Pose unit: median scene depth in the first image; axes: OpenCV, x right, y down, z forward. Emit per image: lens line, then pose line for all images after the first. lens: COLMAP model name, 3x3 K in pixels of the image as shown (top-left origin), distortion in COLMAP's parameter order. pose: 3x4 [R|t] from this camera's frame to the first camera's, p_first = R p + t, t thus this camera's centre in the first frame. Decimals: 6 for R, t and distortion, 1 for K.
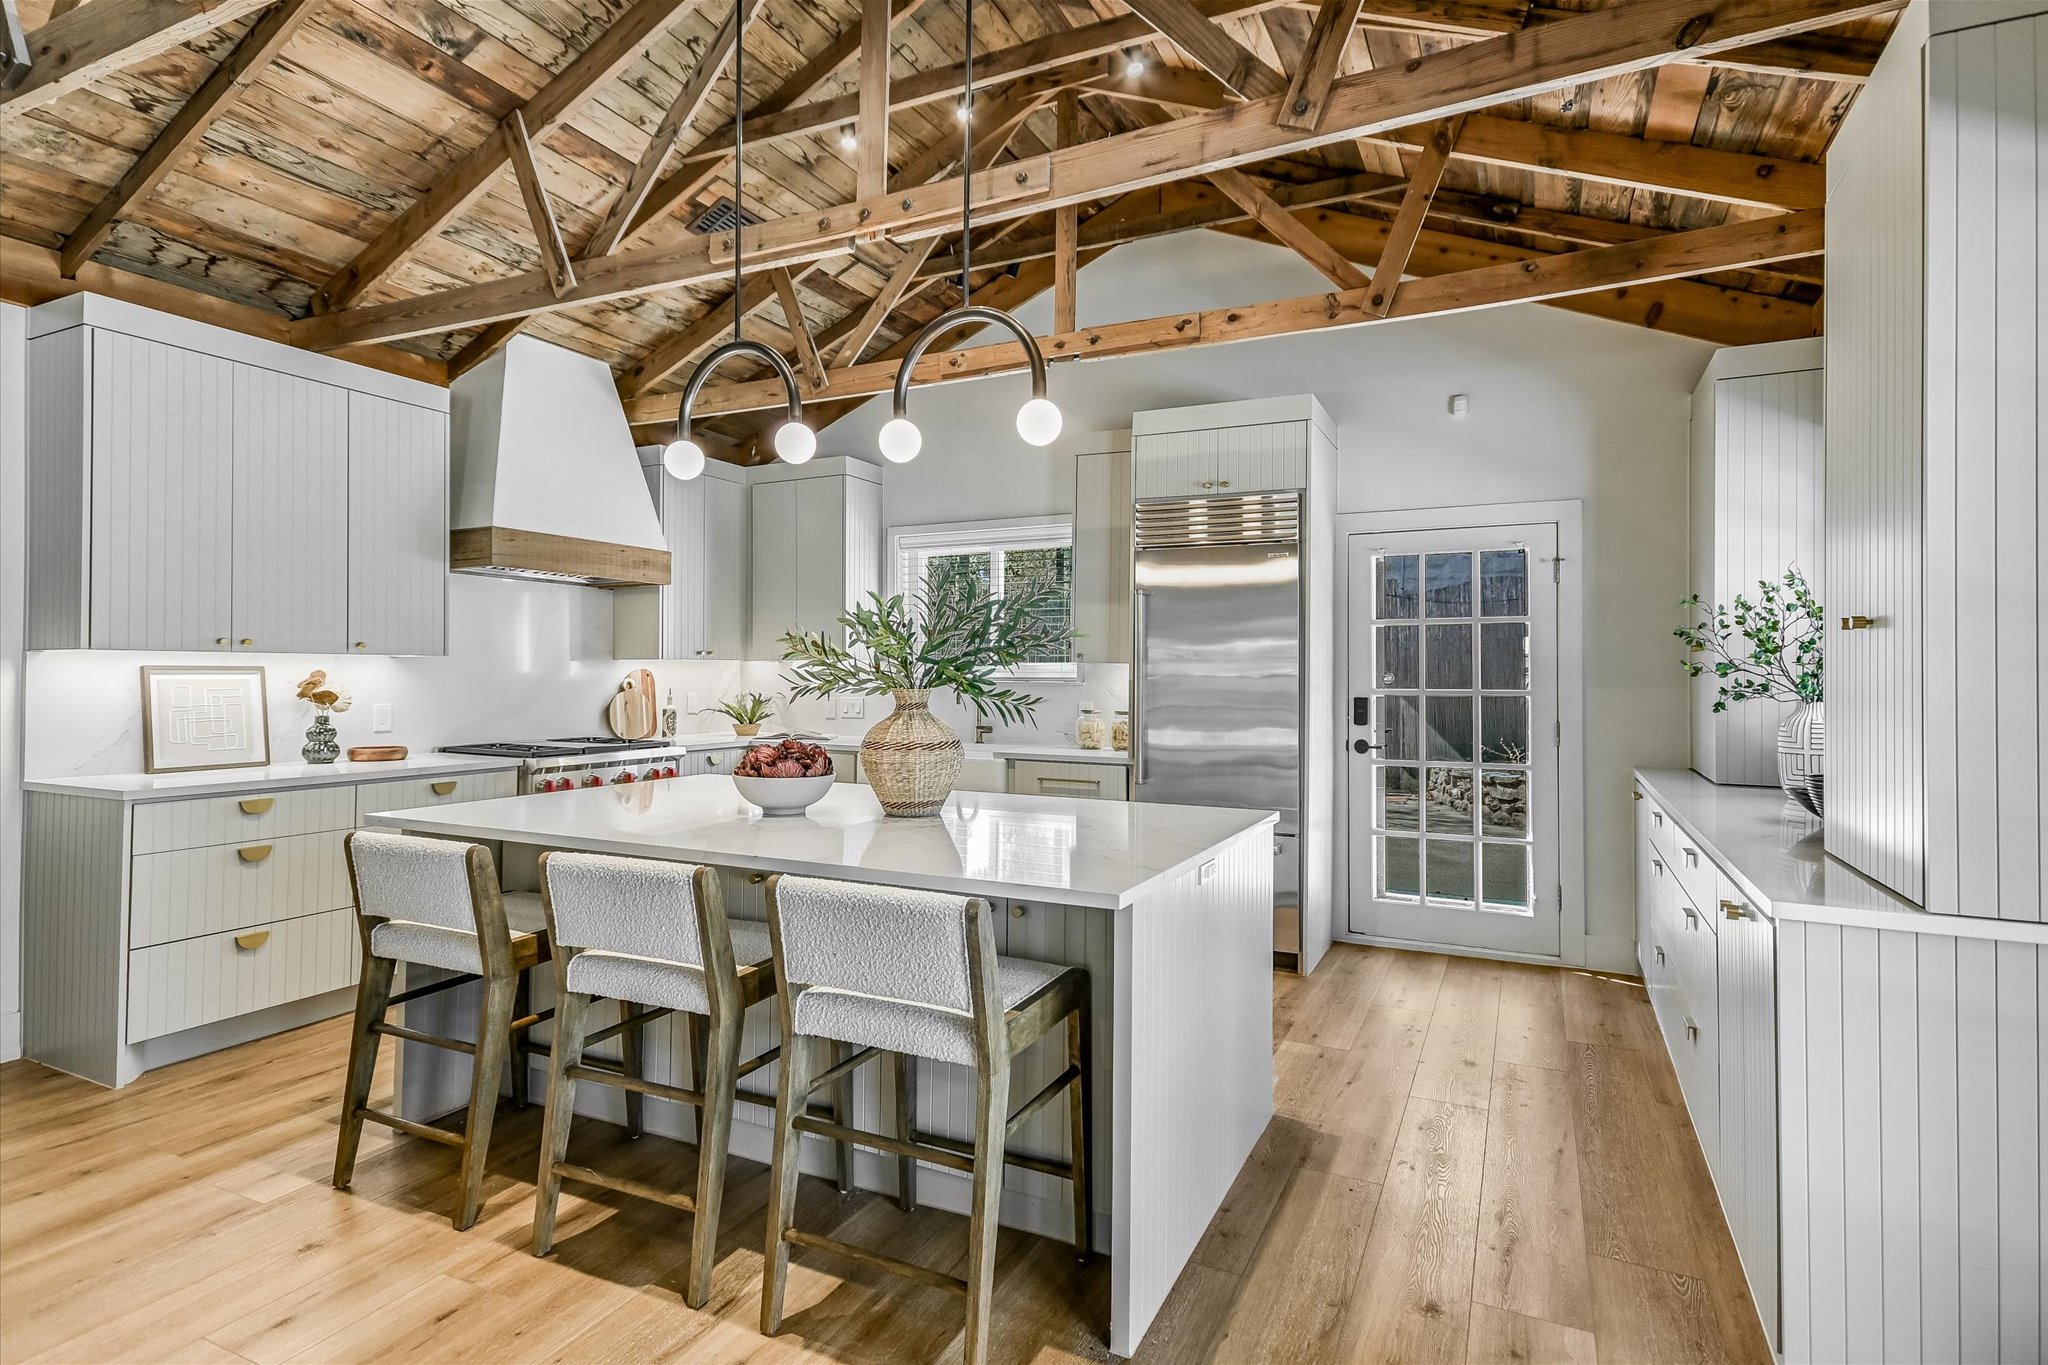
lens RADIAL K [[1023.2, 0, 1027.1], [0, 1023.2, 655.7], [0, 0, 1]] dist [0.029506, 0.000022]
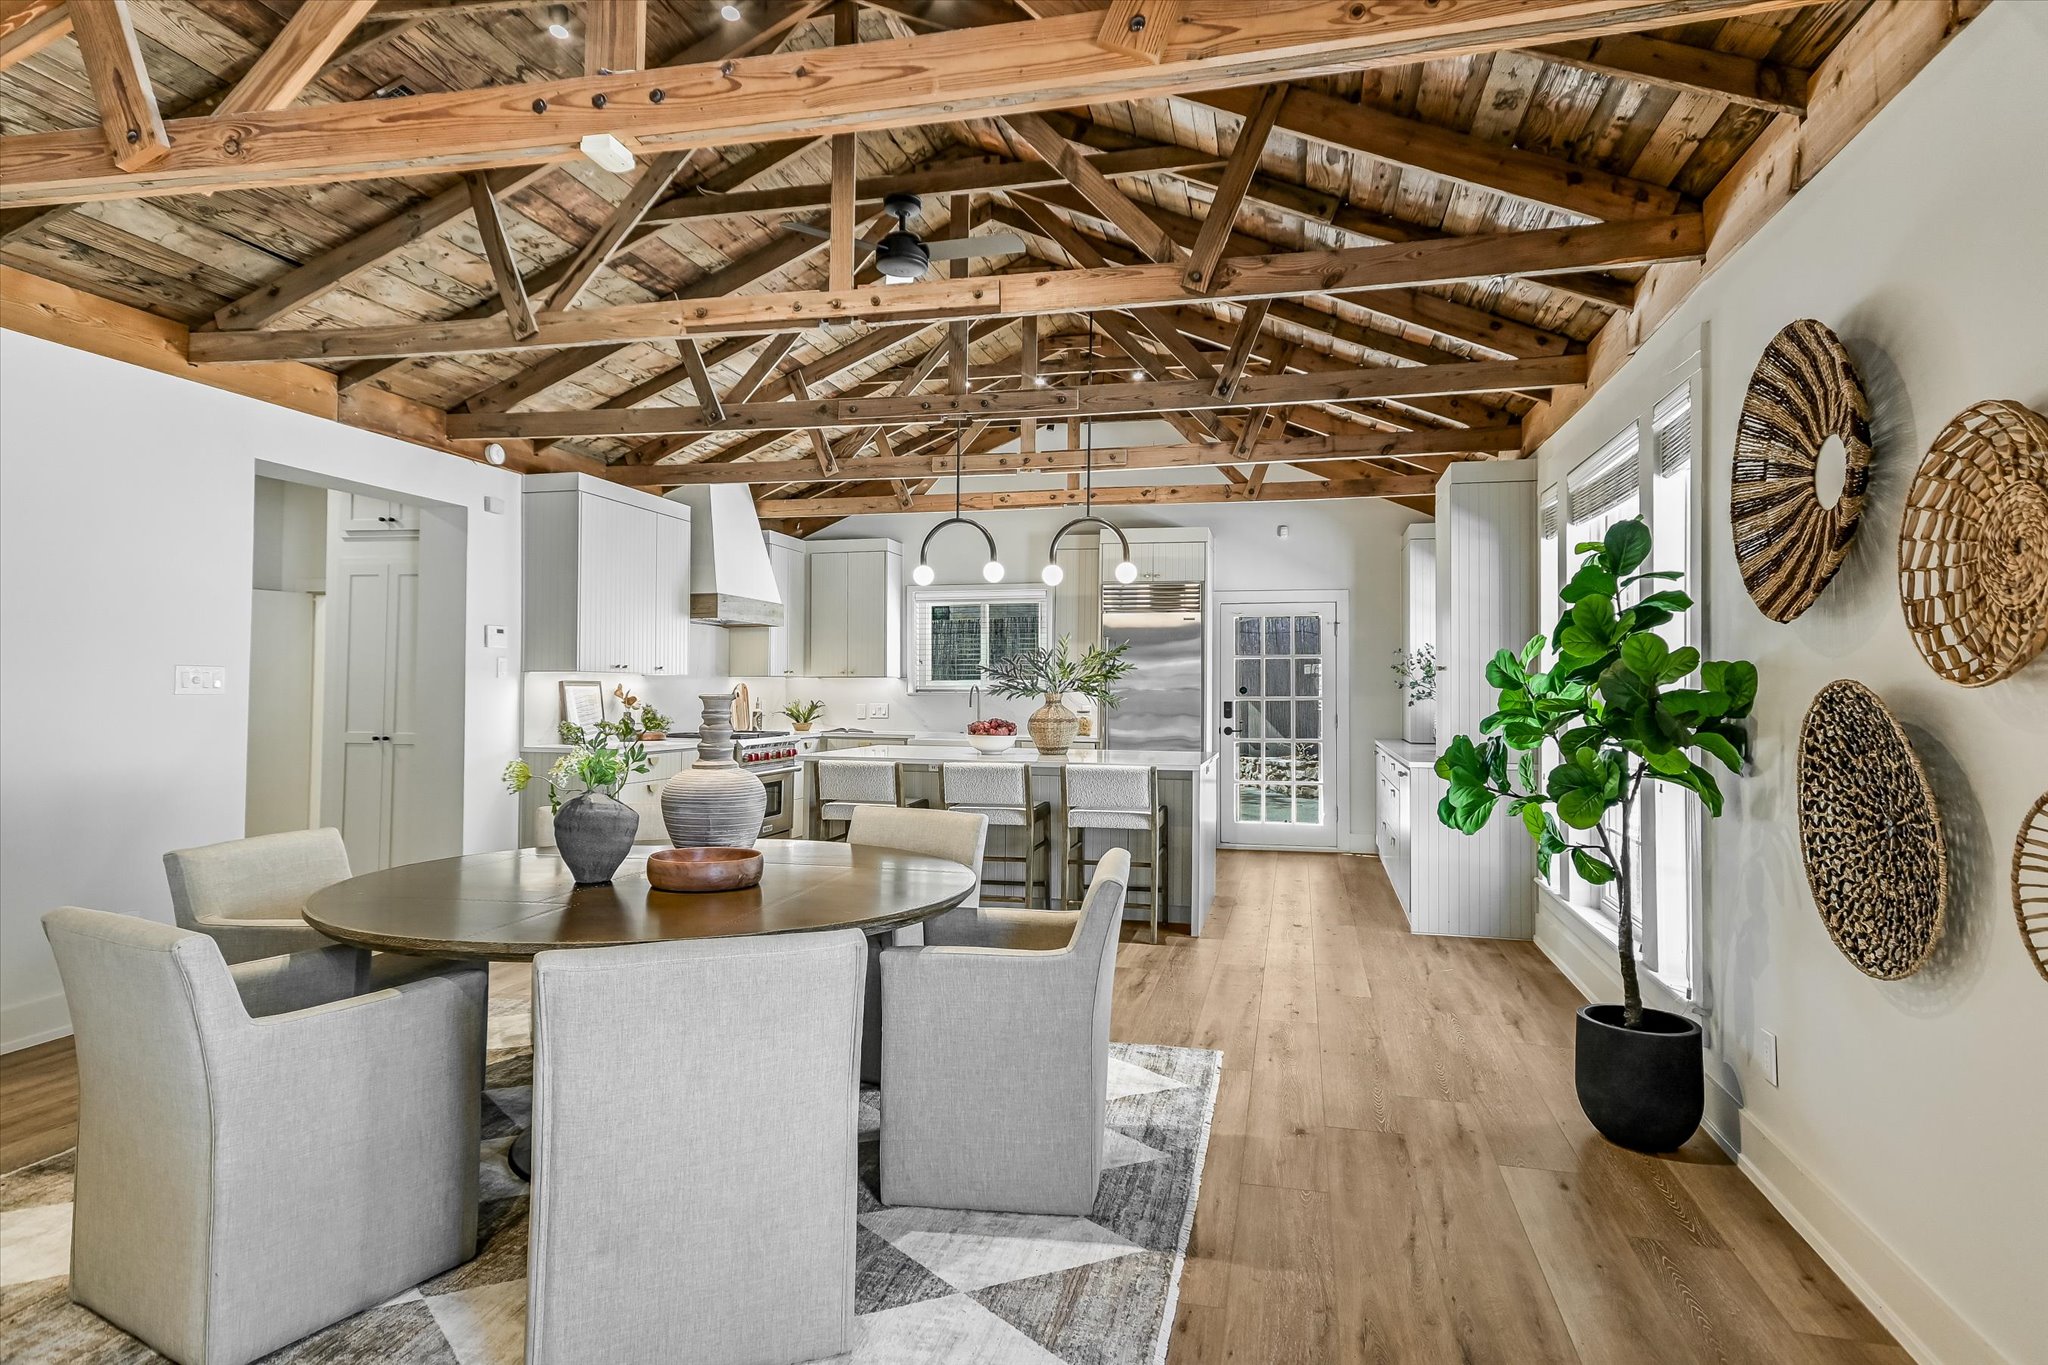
lens RADIAL K [[1023.2, 0, 1027.1], [0, 1023.2, 655.7], [0, 0, 1]] dist [0.029506, 0.000022]
pose [[0.981085, 0.007787, 0.193420, -0.350255], [-0.004685, 0.999853, -0.016489, -0.005641], [-0.193520, 0.015270, 0.980977, -0.631078]]
